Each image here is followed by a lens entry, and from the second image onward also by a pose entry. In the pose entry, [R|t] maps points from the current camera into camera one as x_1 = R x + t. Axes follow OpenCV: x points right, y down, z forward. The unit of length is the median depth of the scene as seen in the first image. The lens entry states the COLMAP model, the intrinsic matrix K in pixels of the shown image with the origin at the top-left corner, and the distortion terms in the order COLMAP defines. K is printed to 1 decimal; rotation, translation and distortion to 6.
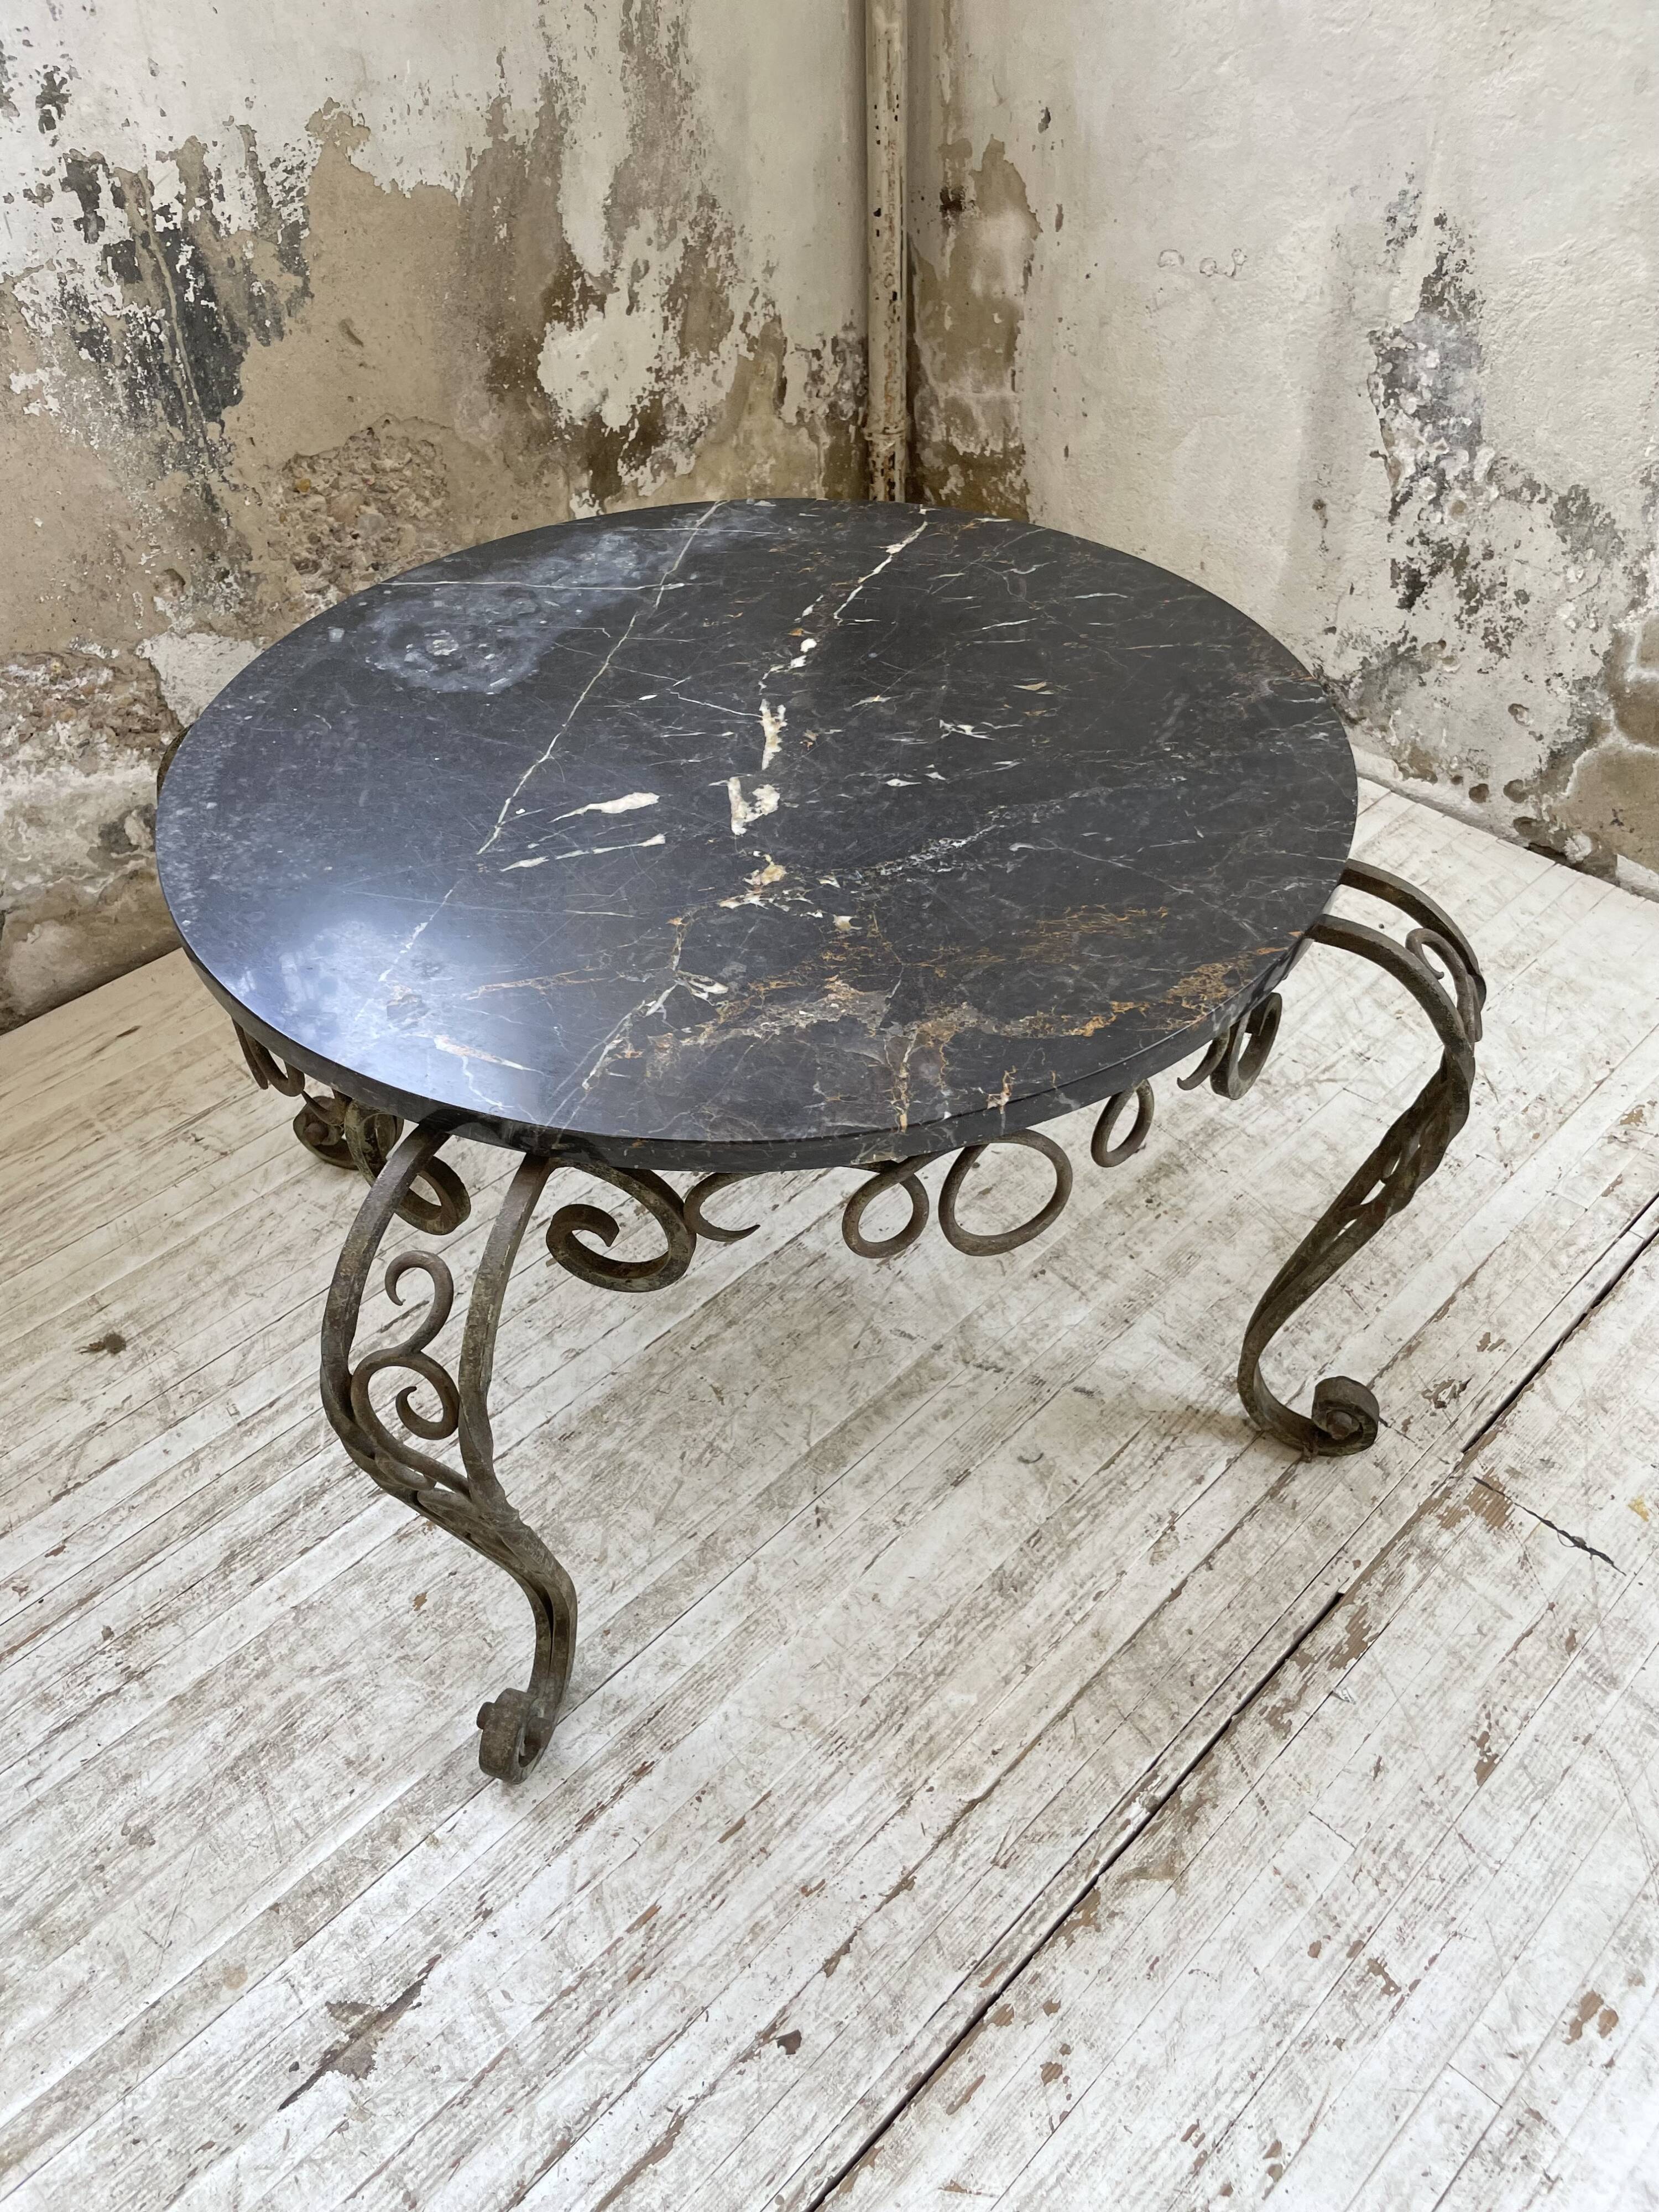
lens RADIAL K [[1689.3, 0, 815.6], [0, 1689.3, 1115.7], [0, 0, 1]] dist [0.078324, -0.113350]
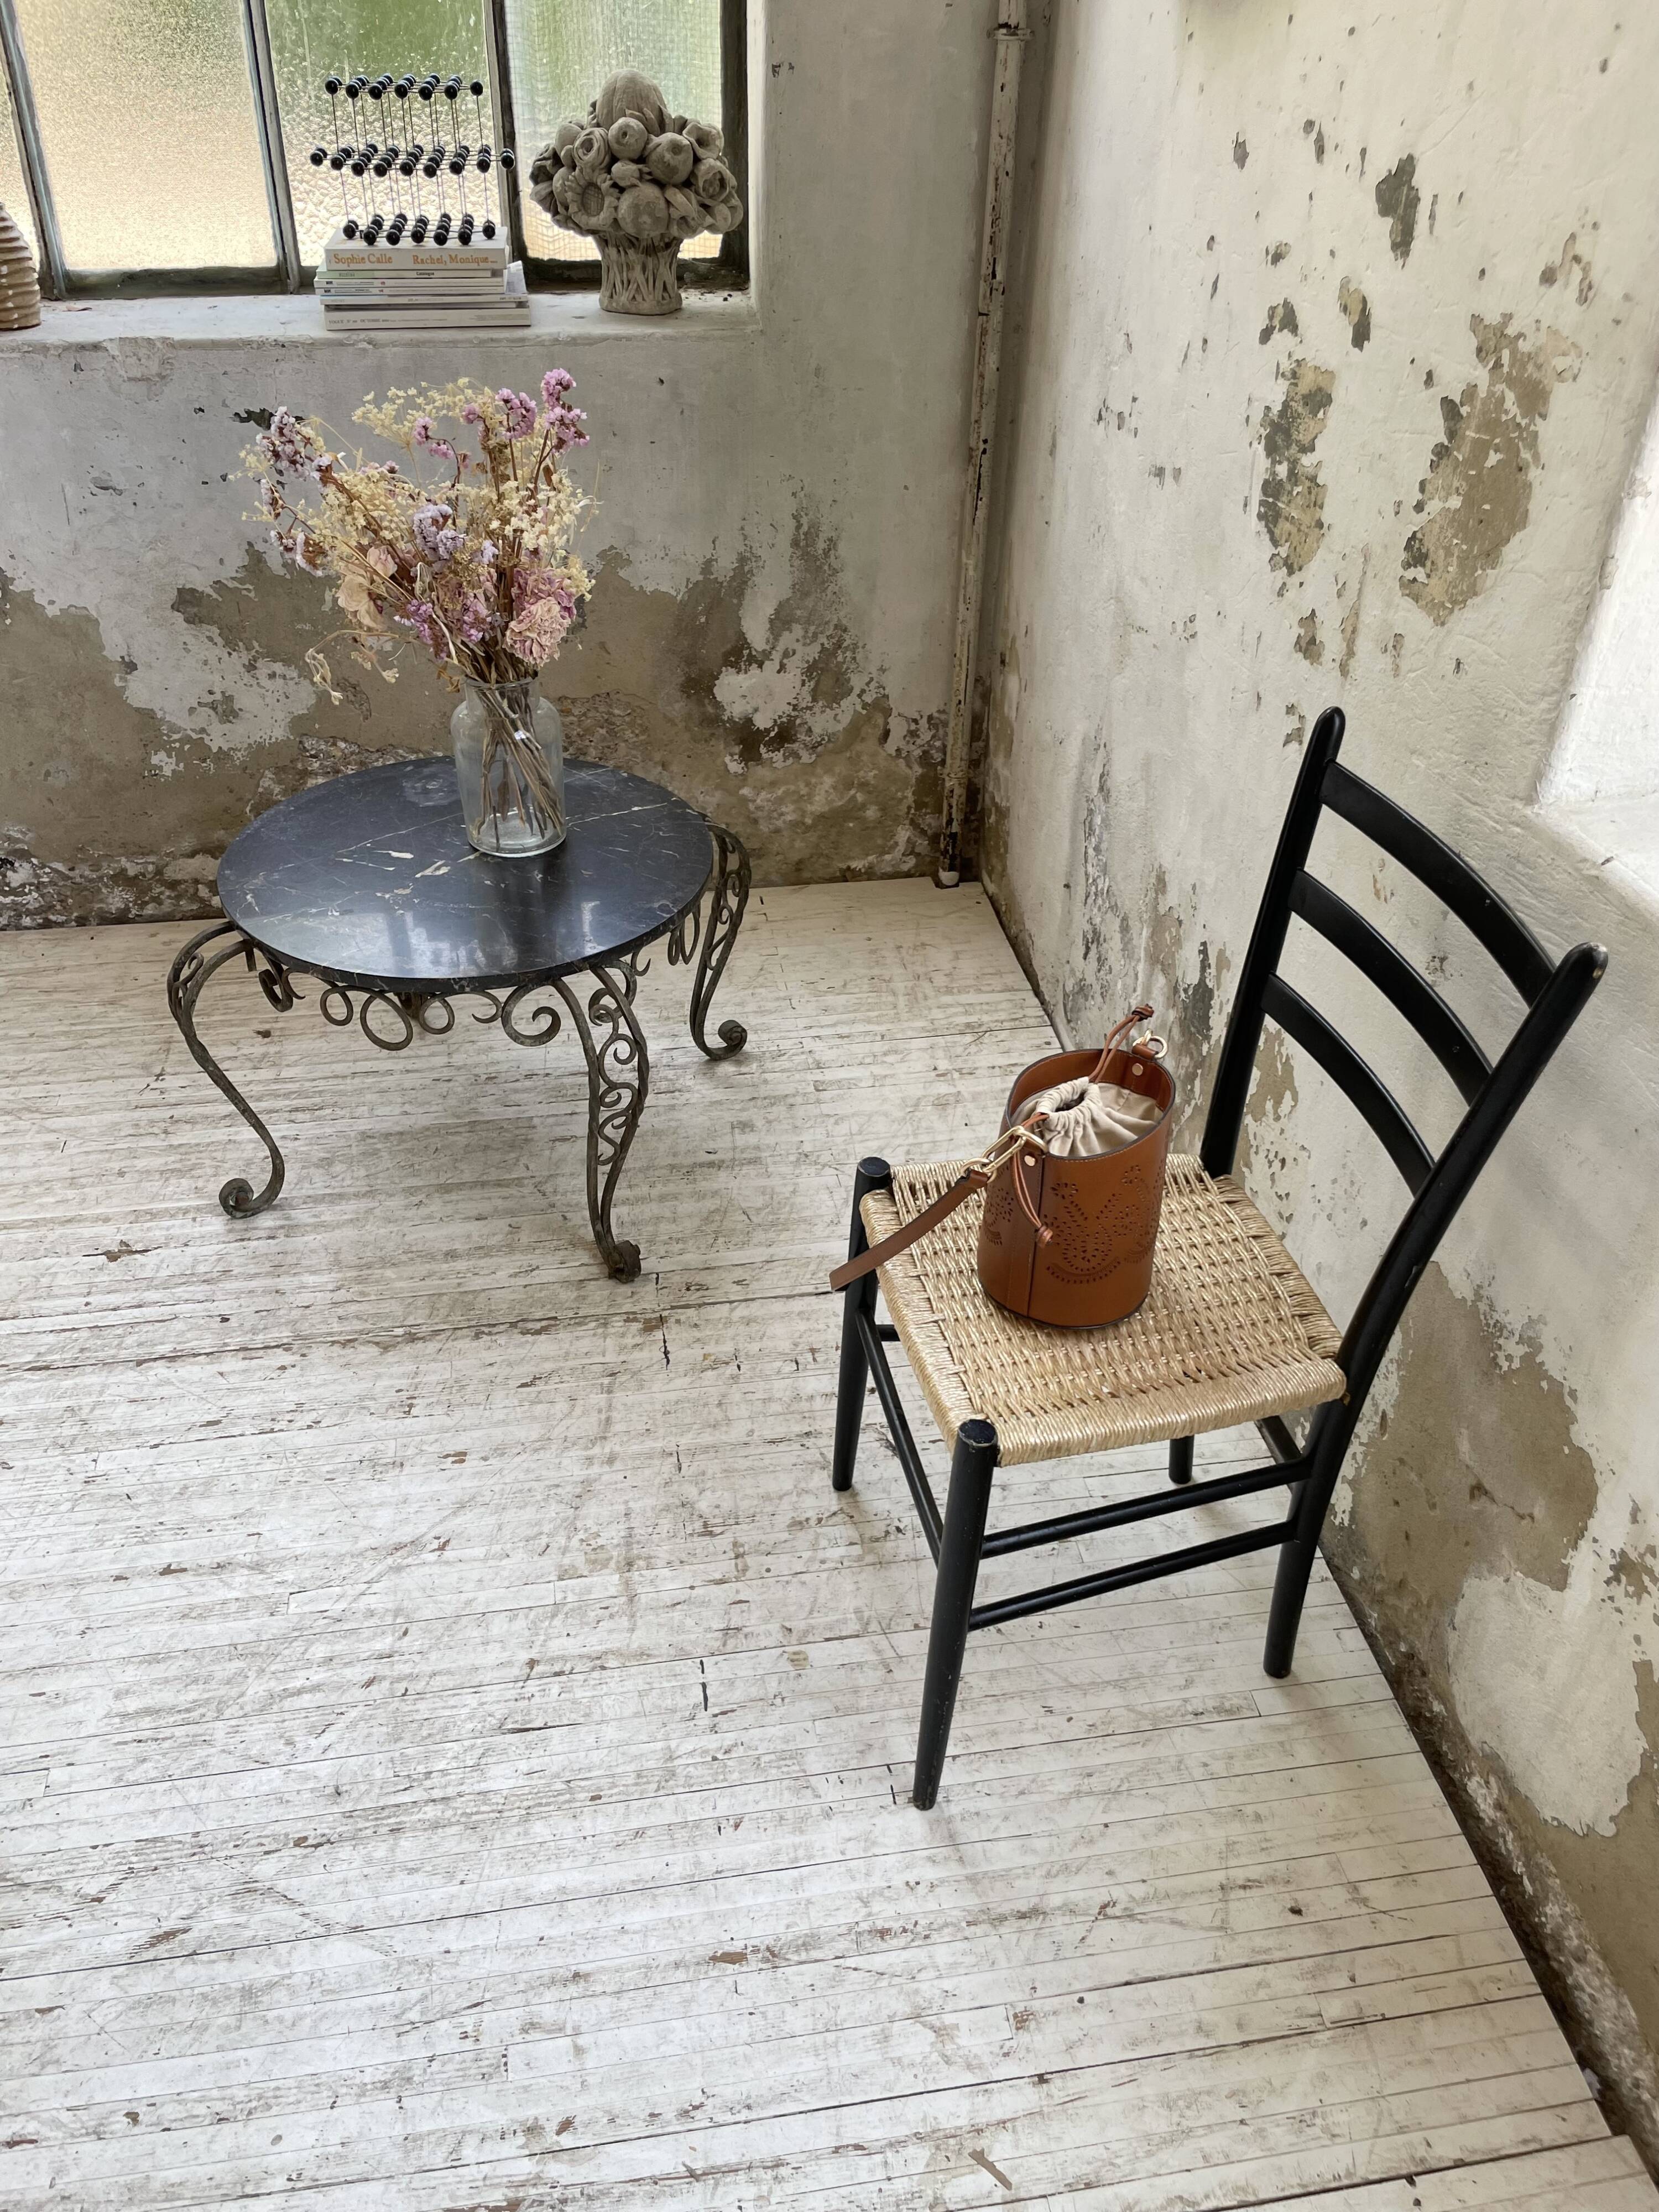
lens RADIAL K [[1676.9, 0, 816.8], [0, 1676.9, 1118.2], [0, 0, 1]] dist [0.090375, -0.129978]
pose [[0.809570, 0.372578, -0.453632, 1.012141], [-0.422970, 0.906081, -0.010665, -0.039677], [0.407054, 0.200507, 0.891125, -0.544827]]
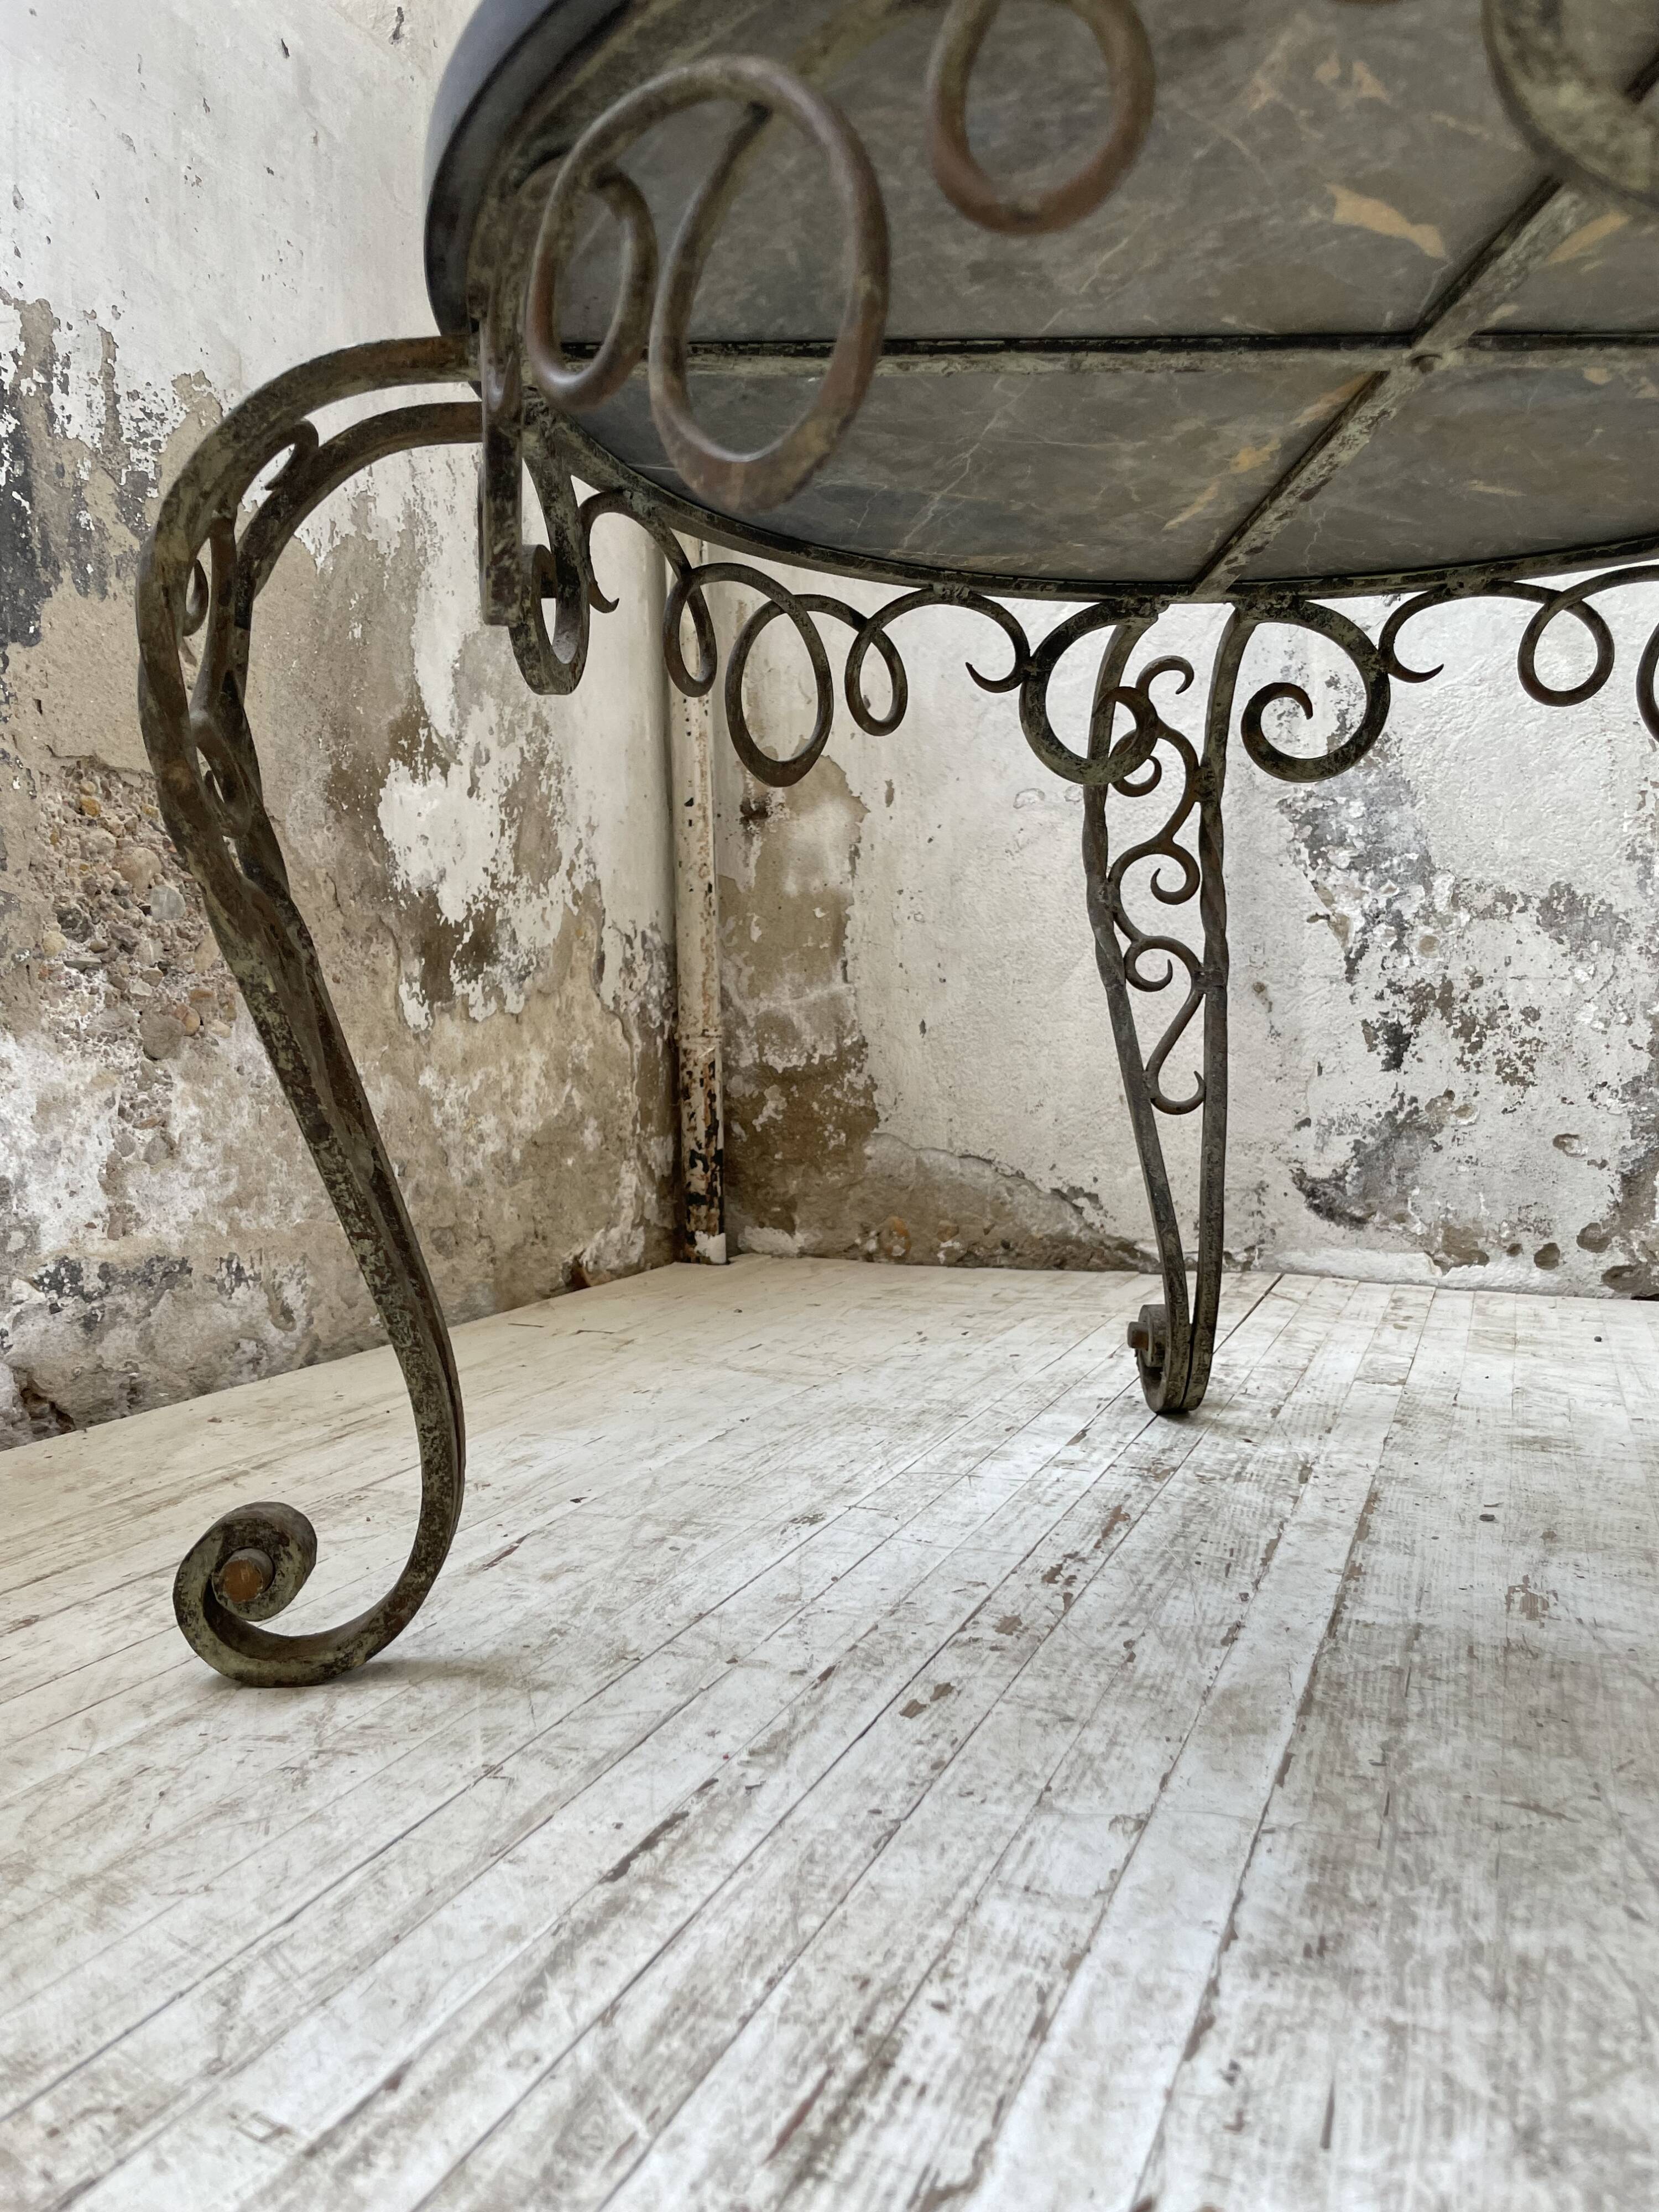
lens RADIAL K [[1690.0, 0, 811.0], [0, 1690.0, 1101.4], [0, 0, 1]] dist [0.087004, -0.126041]
pose [[0.924851, -0.000716, 0.380329, -0.294489], [0.251013, 0.752424, -0.608975, 0.193918], [-0.285732, 0.658679, 0.696060, 0.533079]]
